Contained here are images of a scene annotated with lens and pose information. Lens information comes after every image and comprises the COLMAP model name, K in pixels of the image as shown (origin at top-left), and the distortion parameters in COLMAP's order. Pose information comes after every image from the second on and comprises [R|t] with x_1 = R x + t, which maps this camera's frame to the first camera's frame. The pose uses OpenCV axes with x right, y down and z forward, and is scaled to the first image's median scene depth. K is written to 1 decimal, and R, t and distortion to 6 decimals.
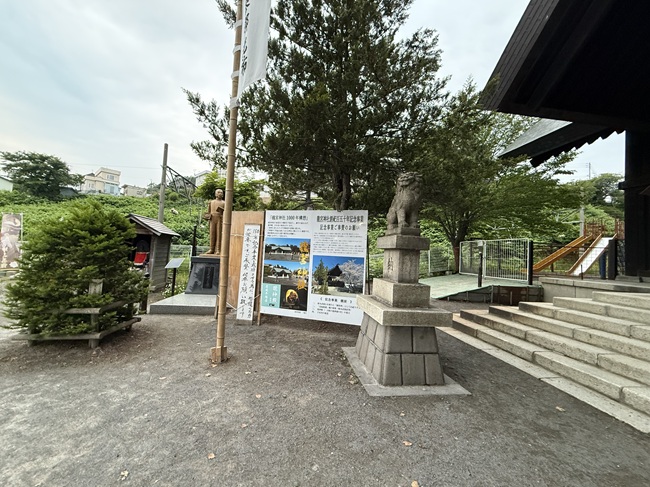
lens RADIAL K [[260.5, 0, 325.0], [0, 260.5, 243.5], [0, 0, 1]] dist [-0.007921, 0.000022]
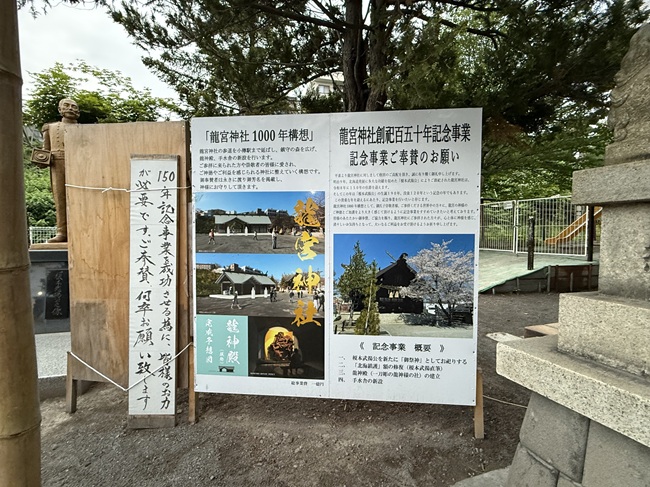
lens RADIAL K [[330.2, 0, 323.7], [0, 330.2, 245.4], [0, 0, 1]] dist [0.001204, 0.000285]
pose [[0.979575, -0.055685, 0.193216, -0.149362], [0.038336, 0.994984, 0.092397, 0.015626], [-0.197392, -0.083102, 0.976796, 0.518195]]
